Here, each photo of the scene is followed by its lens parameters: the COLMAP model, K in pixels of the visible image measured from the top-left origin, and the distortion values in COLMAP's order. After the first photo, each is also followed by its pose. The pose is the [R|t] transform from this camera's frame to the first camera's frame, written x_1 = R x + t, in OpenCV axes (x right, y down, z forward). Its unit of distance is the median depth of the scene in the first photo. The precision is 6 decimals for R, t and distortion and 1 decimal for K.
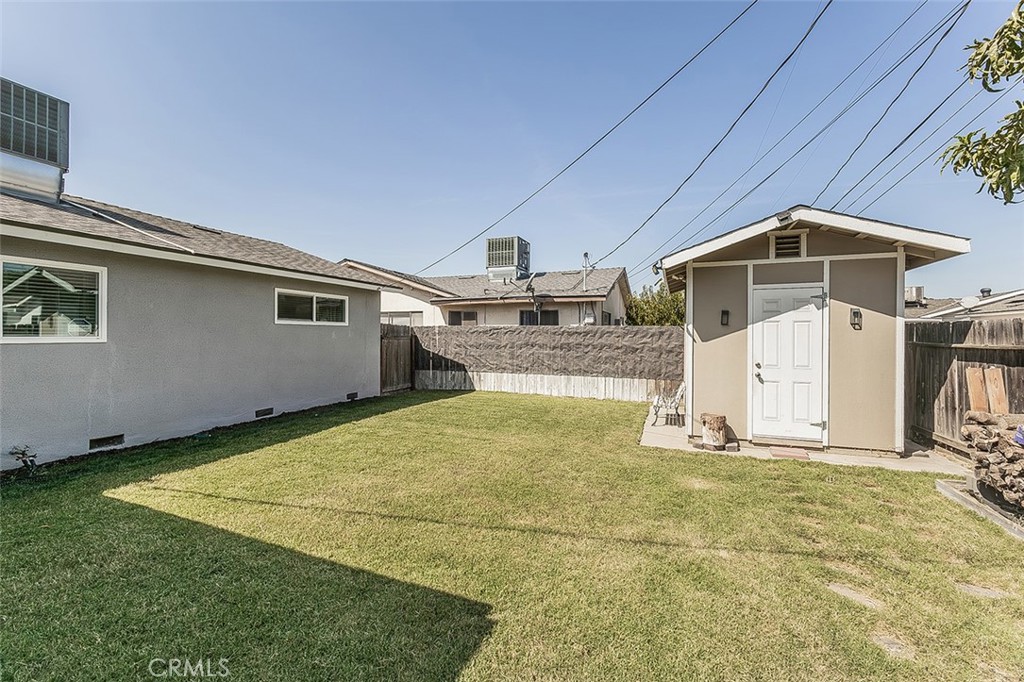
lens RADIAL K [[438.7, 0, 510.5], [0, 438.7, 333.4], [0, 0, 1]] dist [0.002639, 0.000163]
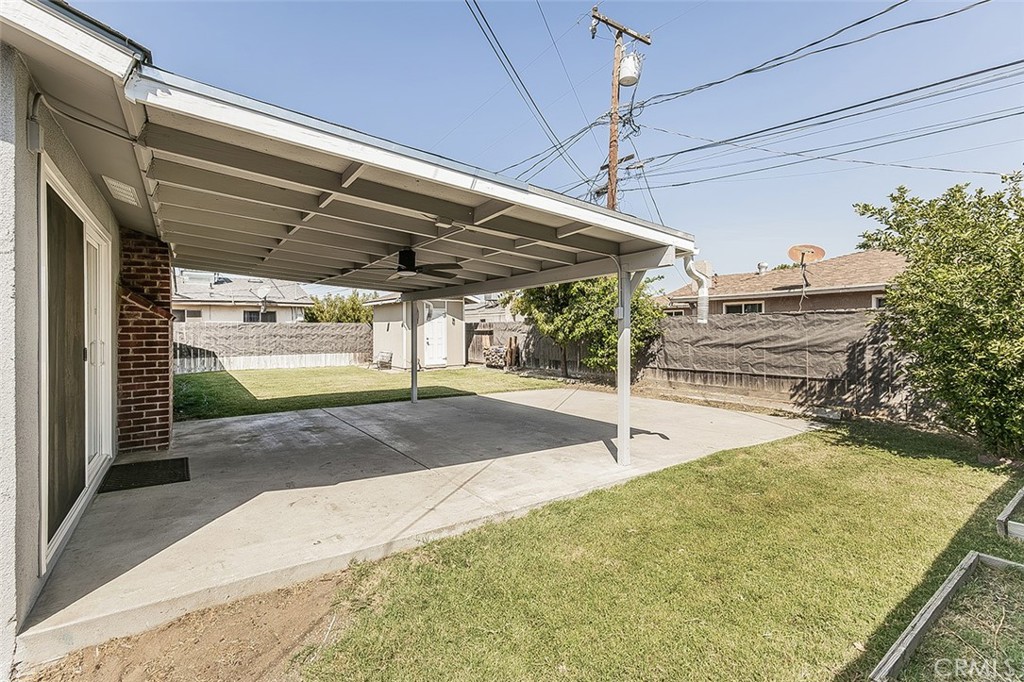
lens RADIAL K [[438.7, 0, 510.5], [0, 438.7, 333.4], [0, 0, 1]] dist [0.002639, 0.000163]
pose [[0.536546, -0.016057, 0.843719, -0.731256], [0.006982, 0.999869, 0.014588, 0.003147], [-0.843842, -0.001936, 0.536588, -0.441184]]
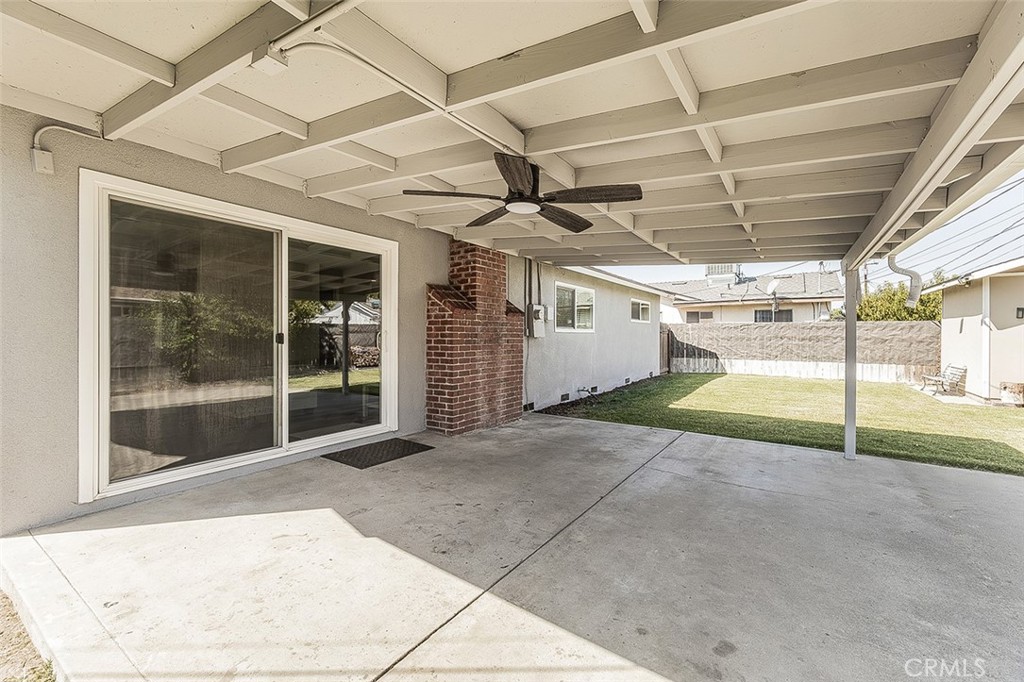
lens RADIAL K [[438.7, 0, 510.5], [0, 438.7, 333.4], [0, 0, 1]] dist [0.002639, 0.000163]
pose [[0.978437, -0.003963, -0.206507, -0.424693], [0.003430, 0.999990, -0.002940, 0.015194], [0.206516, 0.002168, 0.978441, -0.365575]]
